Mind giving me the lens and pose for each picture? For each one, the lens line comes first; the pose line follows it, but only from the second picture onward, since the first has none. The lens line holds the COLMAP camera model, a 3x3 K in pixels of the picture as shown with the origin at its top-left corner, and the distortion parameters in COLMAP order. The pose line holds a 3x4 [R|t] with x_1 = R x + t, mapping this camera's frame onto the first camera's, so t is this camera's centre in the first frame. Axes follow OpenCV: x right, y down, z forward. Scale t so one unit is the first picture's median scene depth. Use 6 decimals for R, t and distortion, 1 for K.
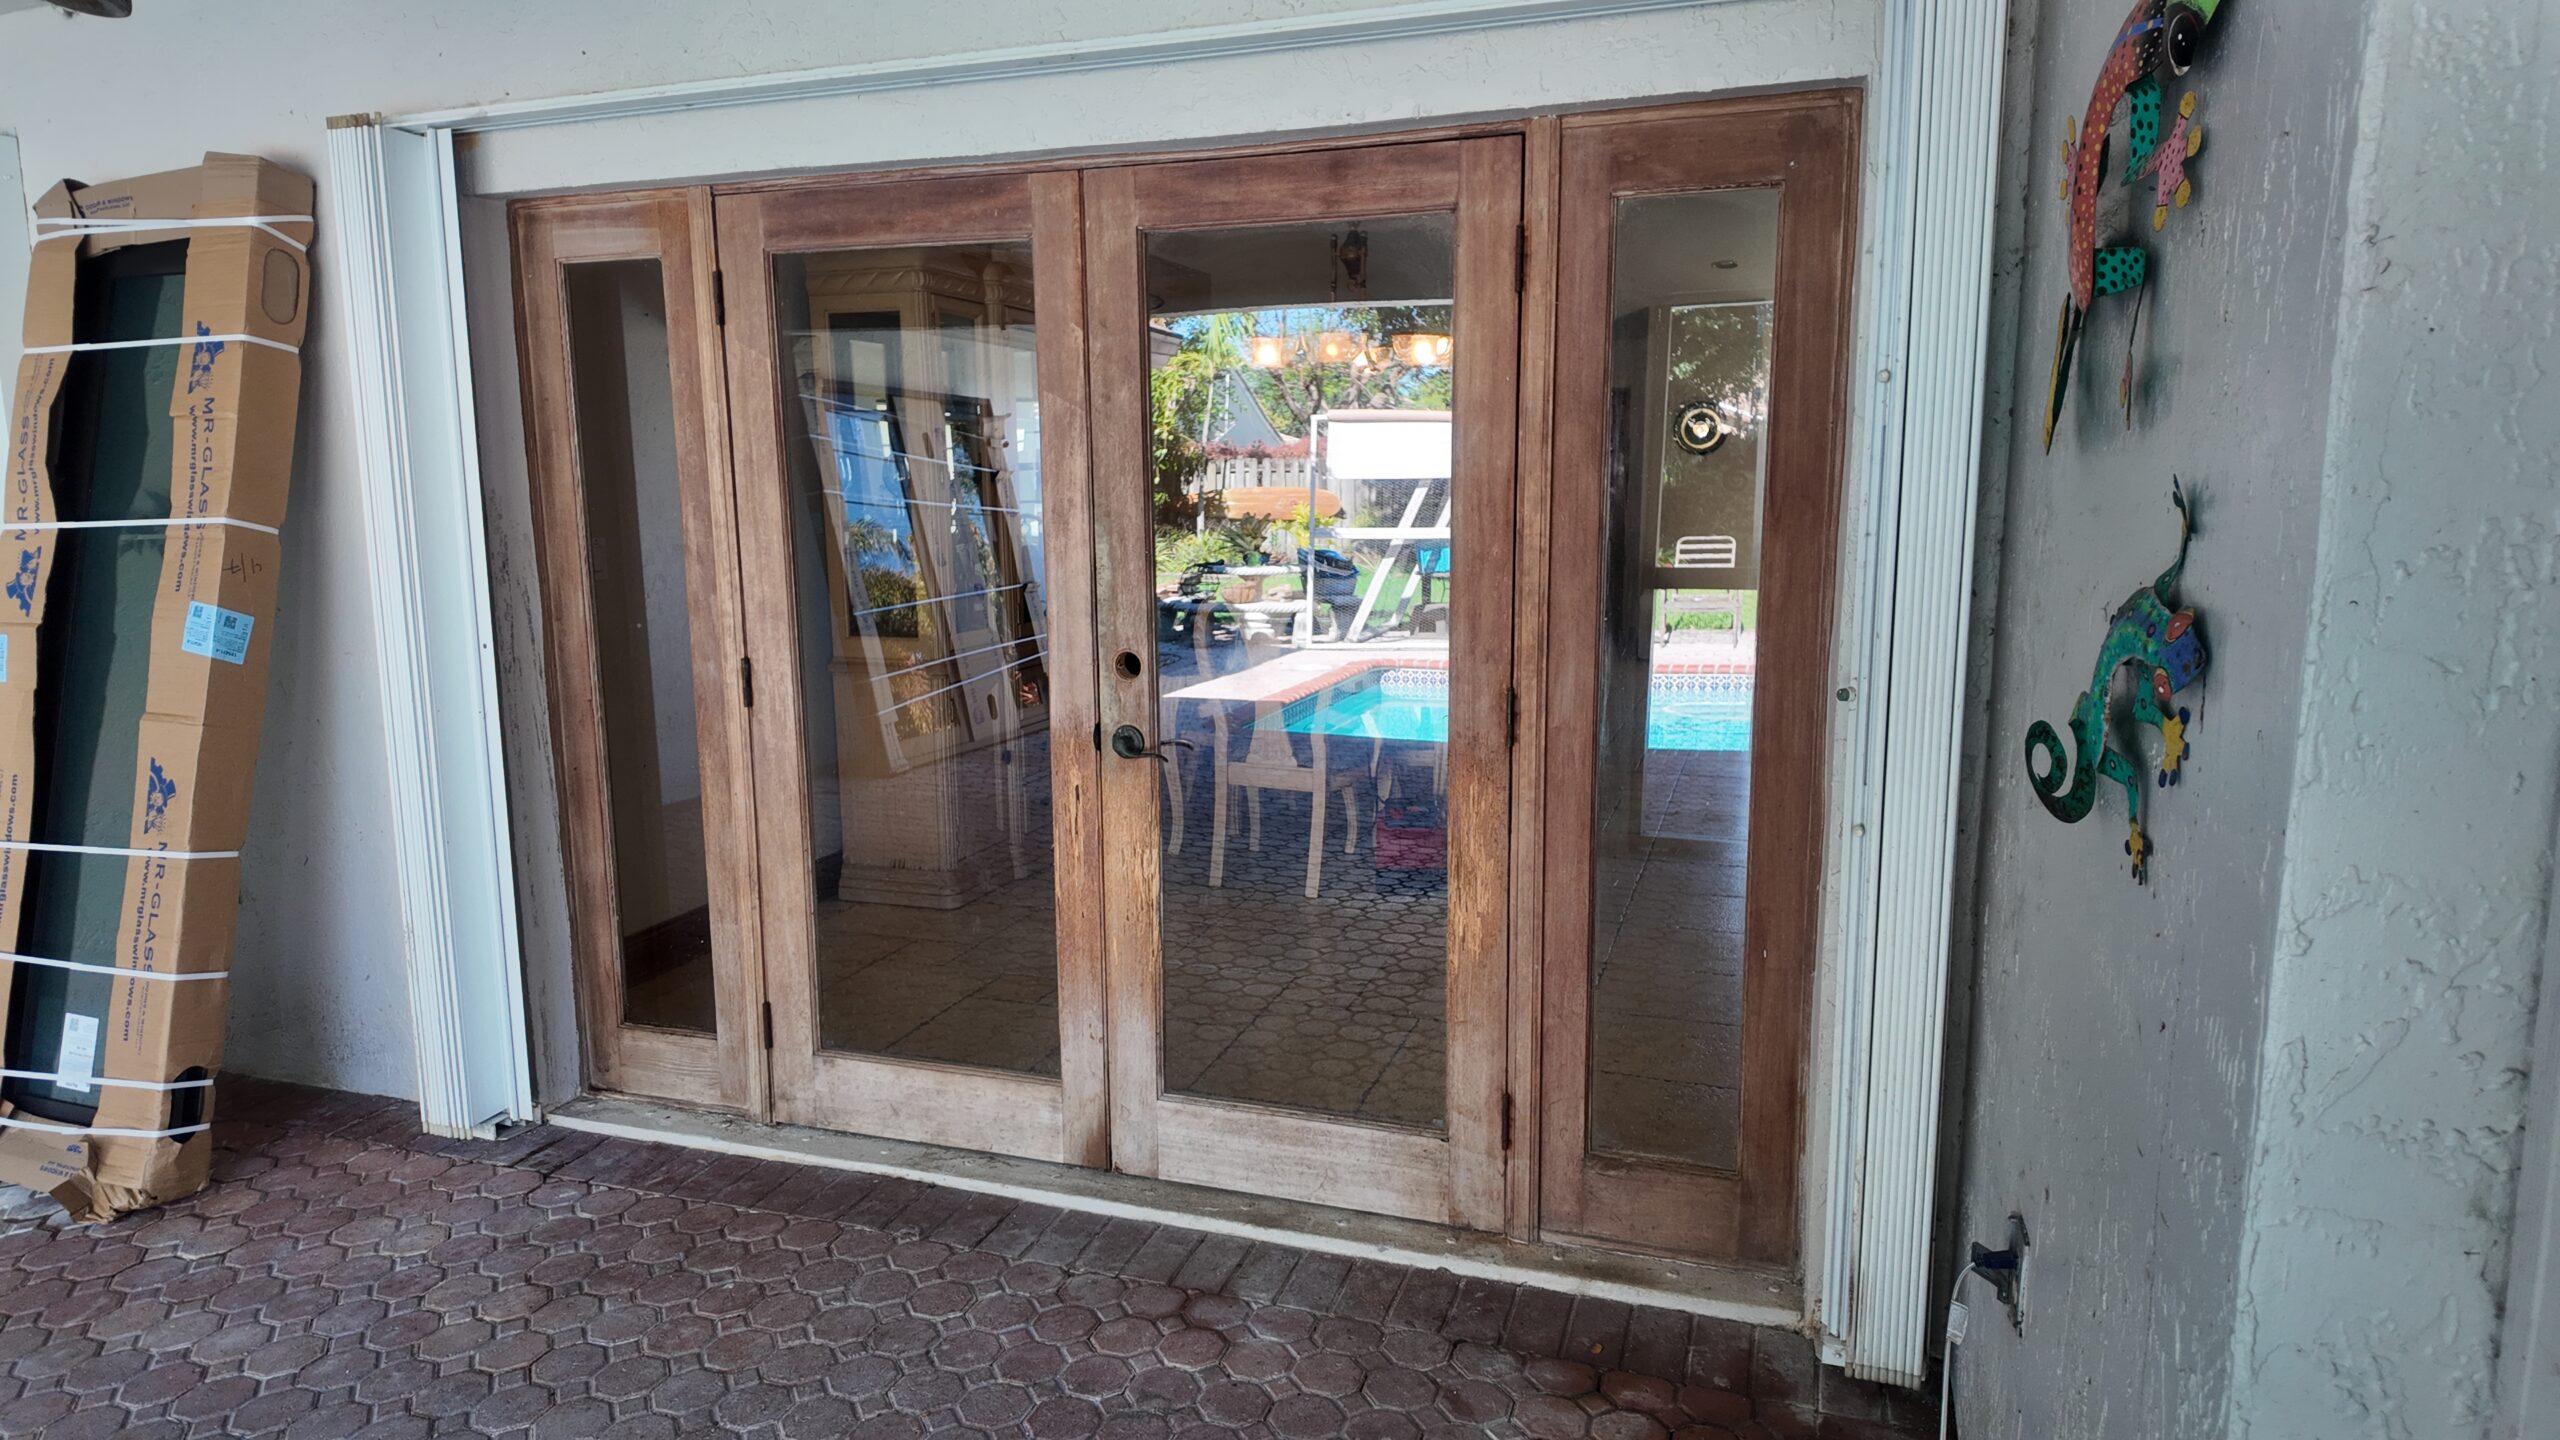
lens RADIAL K [[1502.9, 0, 1280.3], [0, 1502.9, 704.7], [0, 0, 1]] dist [0.018601, -0.033298]
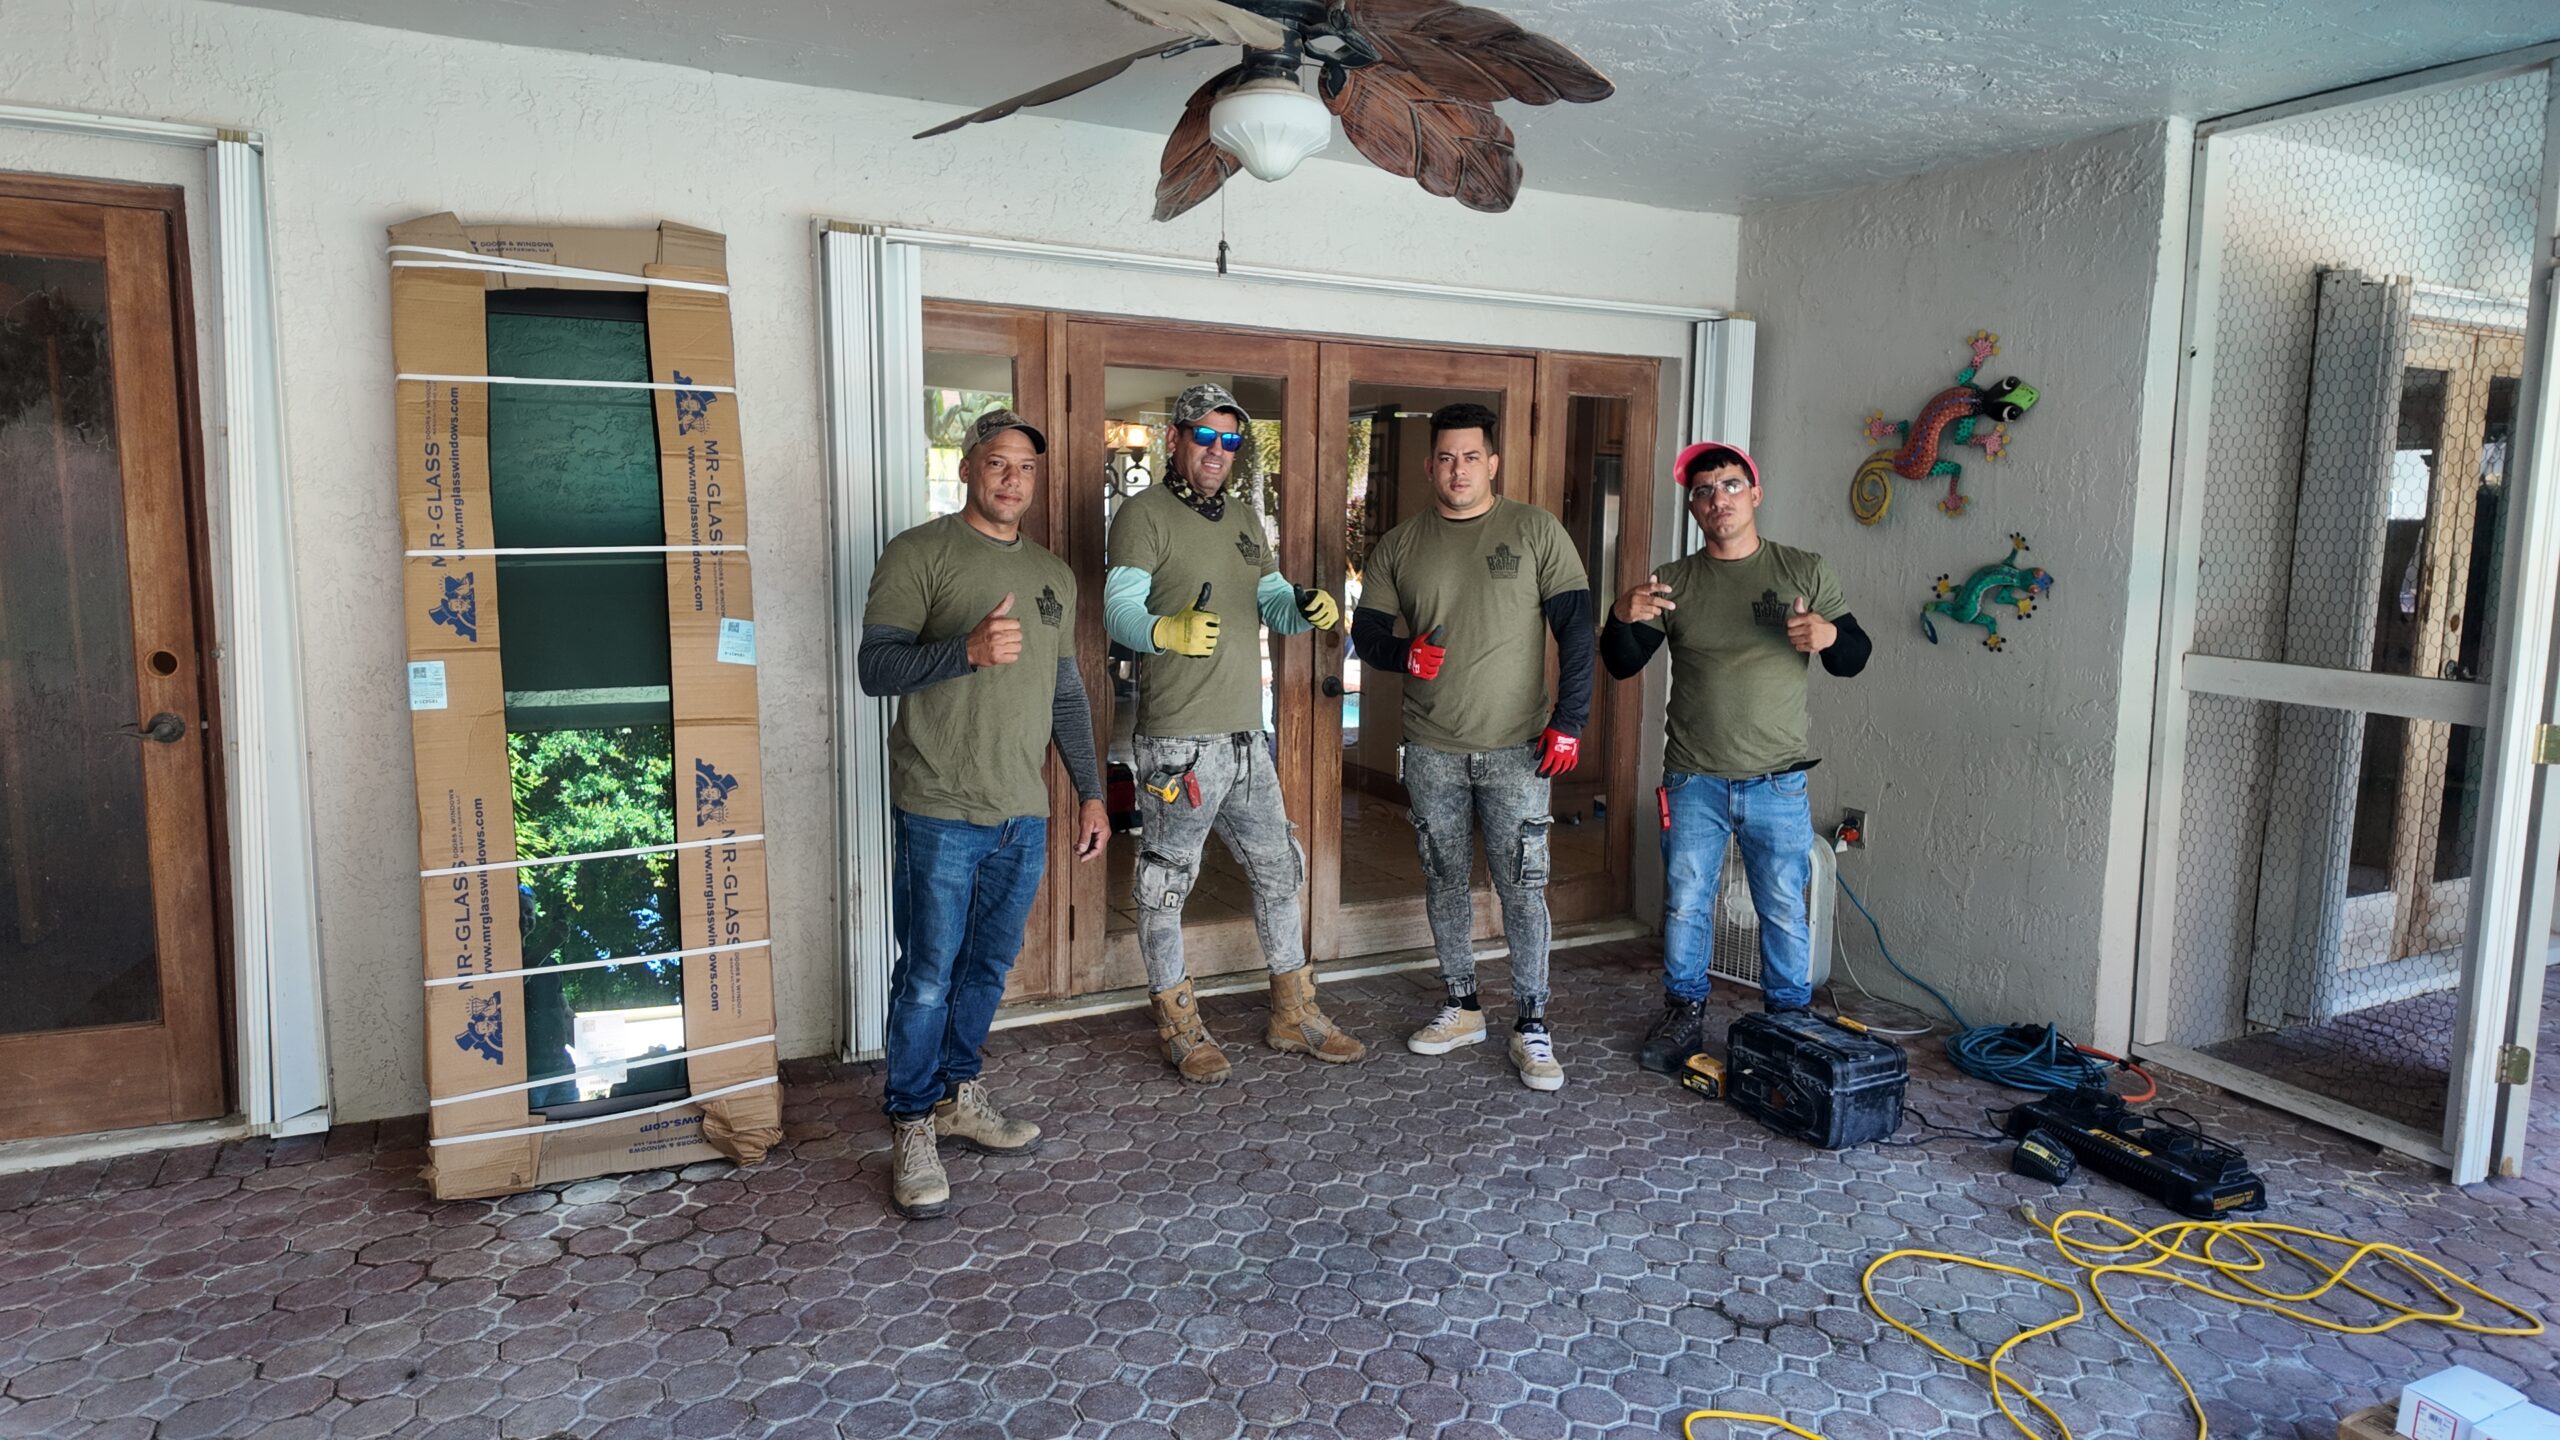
lens RADIAL K [[1453.6, 0, 1280.0], [0, 1453.6, 720.0], [0, 0, 1]] dist [-0.001432, -0.000273]
pose [[0.702847, -0.075644, 0.707308, -1.264227], [0.091856, 0.995656, 0.015204, 0.031399], [-0.705386, 0.054285, 0.706742, -0.077888]]
